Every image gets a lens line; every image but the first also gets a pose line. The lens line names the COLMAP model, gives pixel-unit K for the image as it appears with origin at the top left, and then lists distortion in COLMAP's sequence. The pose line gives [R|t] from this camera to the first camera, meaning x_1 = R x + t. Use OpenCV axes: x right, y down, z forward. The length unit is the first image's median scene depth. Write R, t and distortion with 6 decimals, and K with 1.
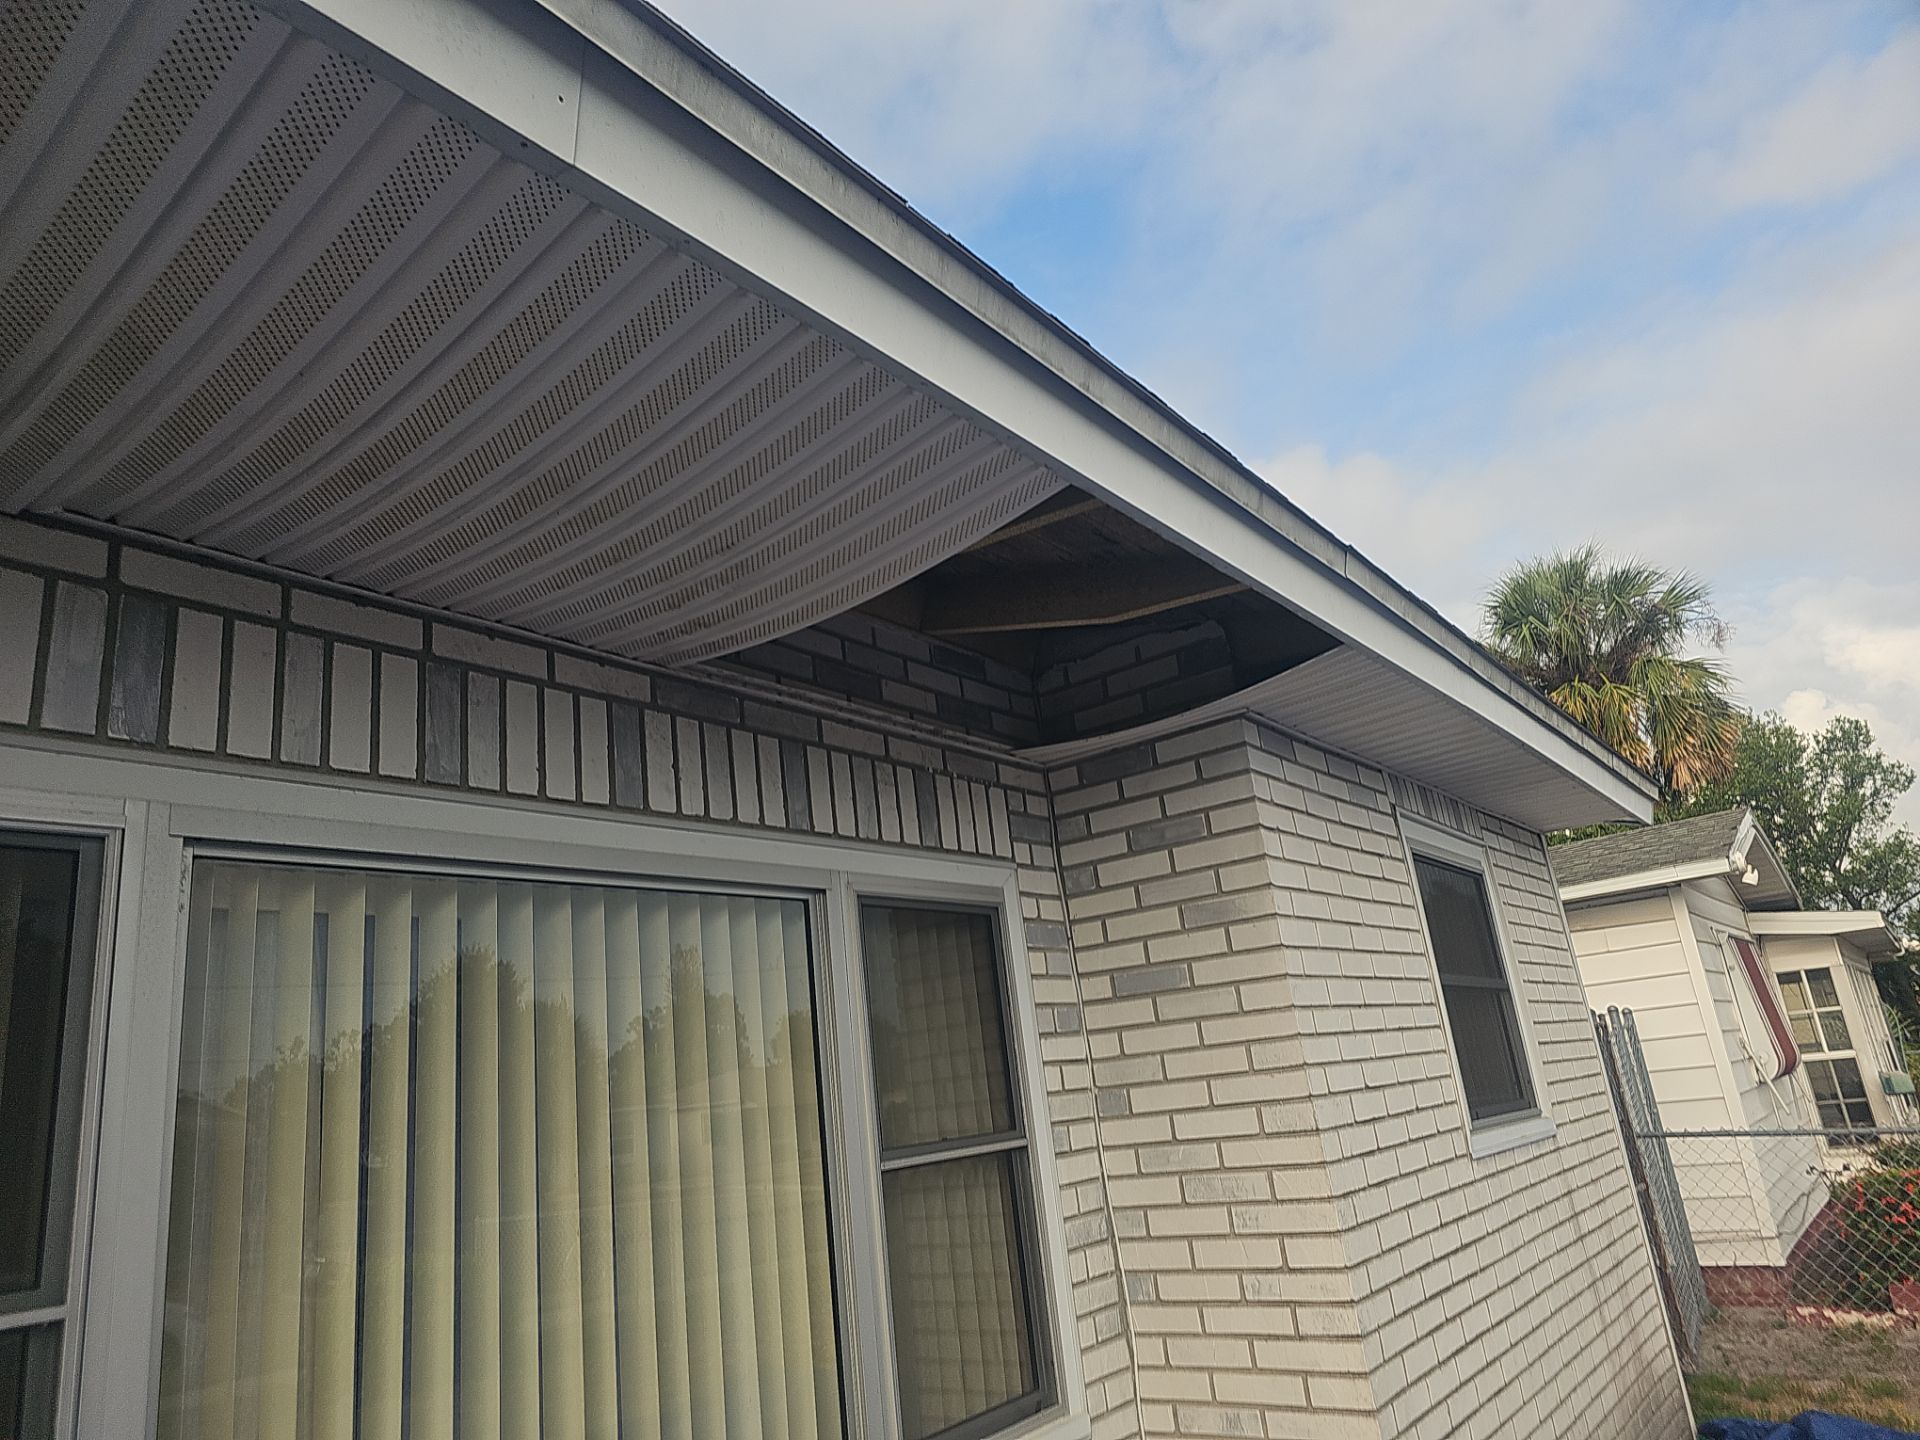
lens RADIAL K [[1257.5, 0, 979.8], [0, 1257.5, 743.6], [0, 0, 1]] dist [0.038926, -0.029632]
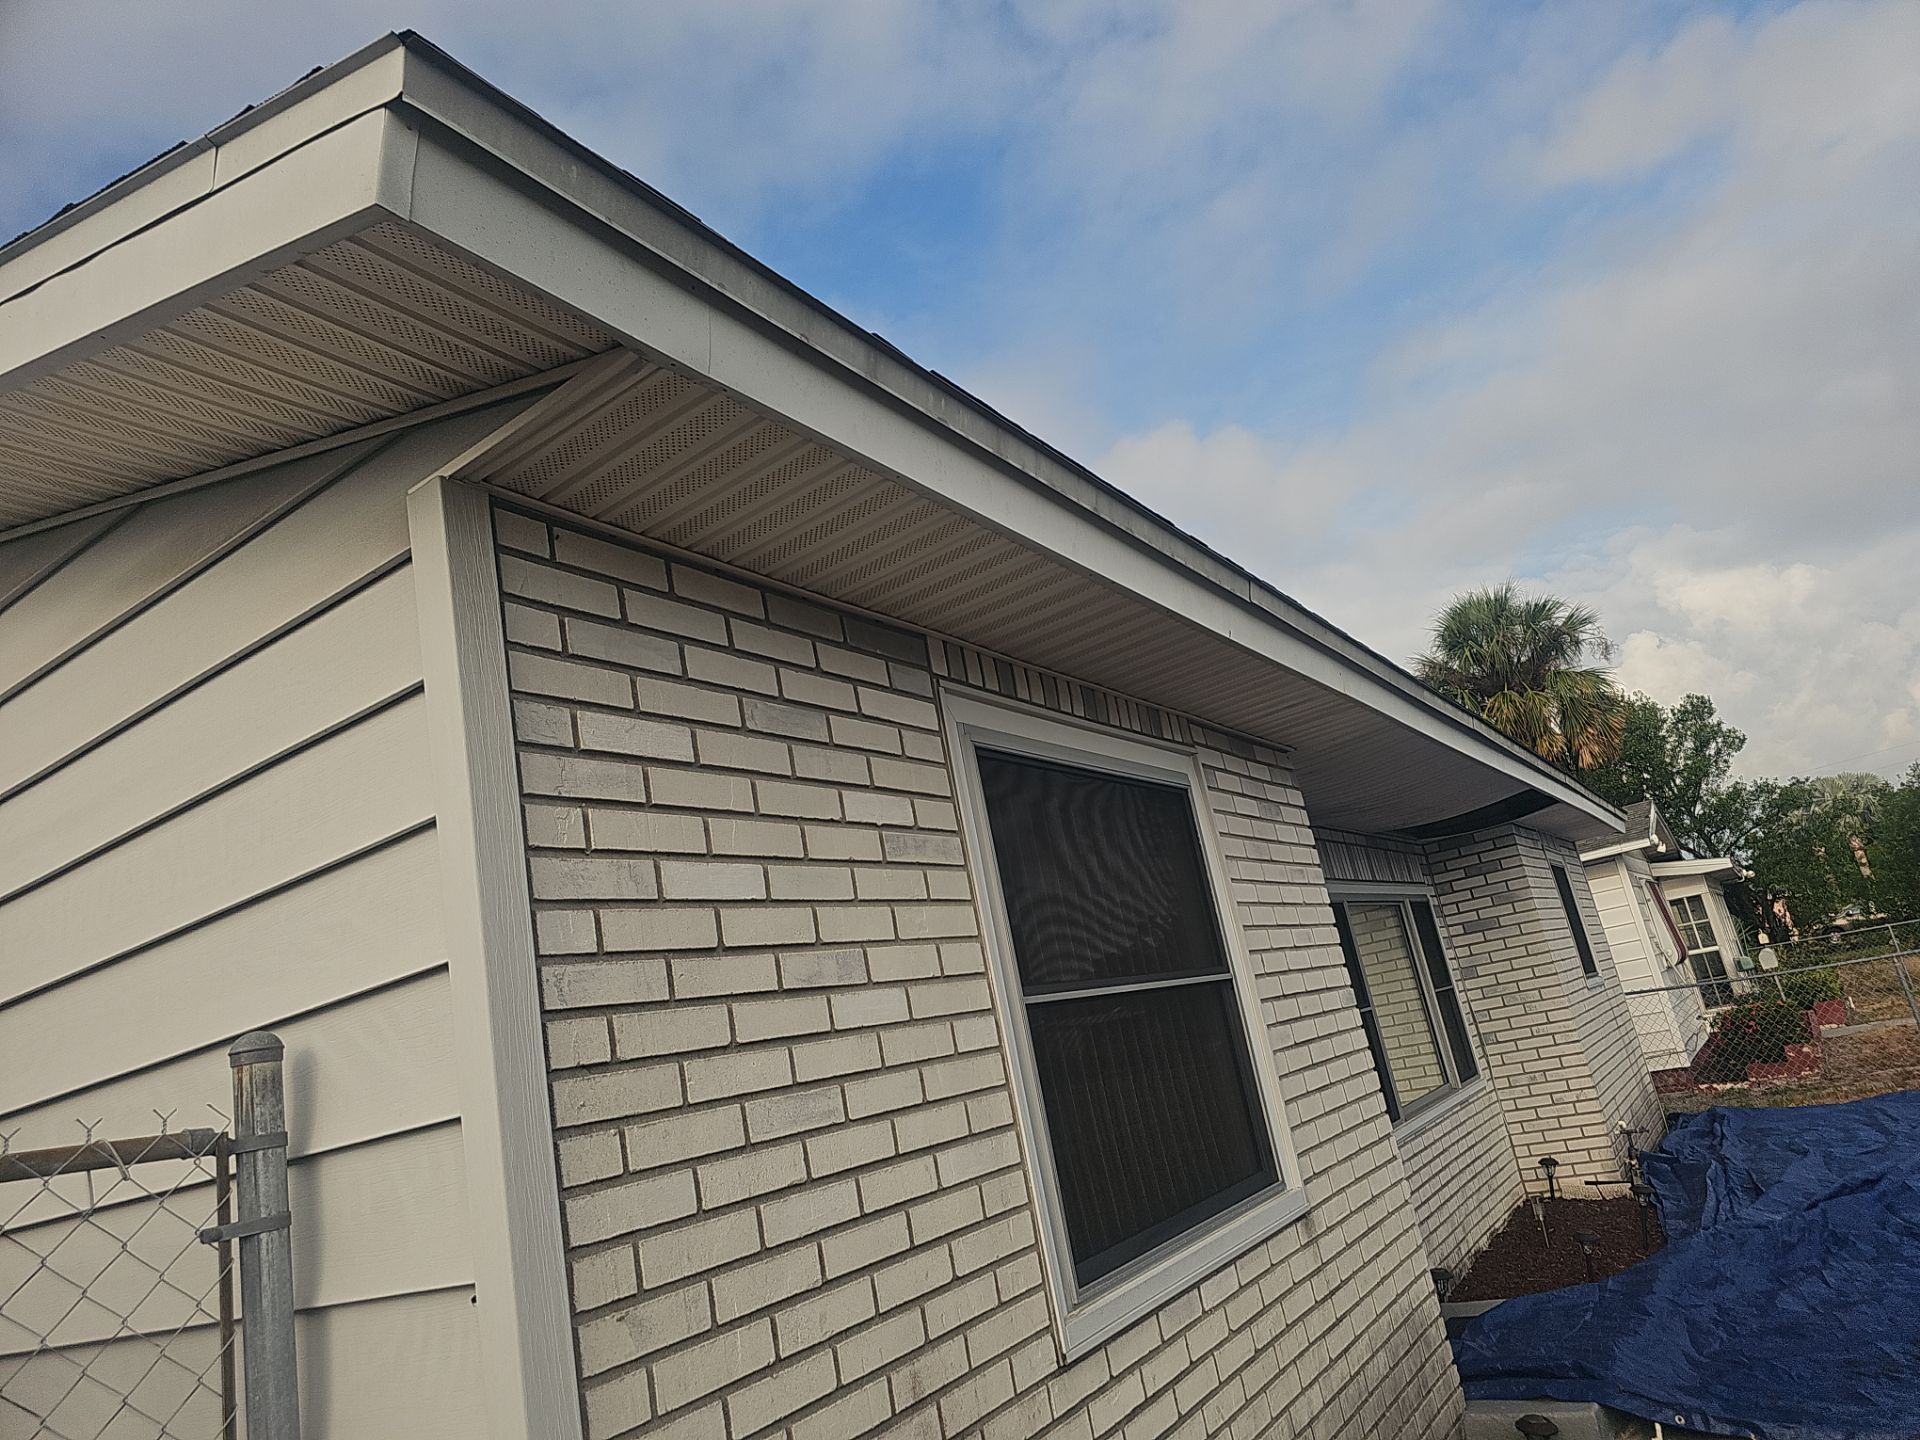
lens RADIAL K [[1257.5, 0, 1030.8], [0, 1257.5, 741.4], [0, 0, 1]] dist [0.038926, -0.029632]
pose [[0.991283, -0.055231, 0.119611, -0.184264], [0.052970, 0.998354, 0.021999, -0.051188], [-0.120629, -0.015472, 0.992577, -0.252866]]
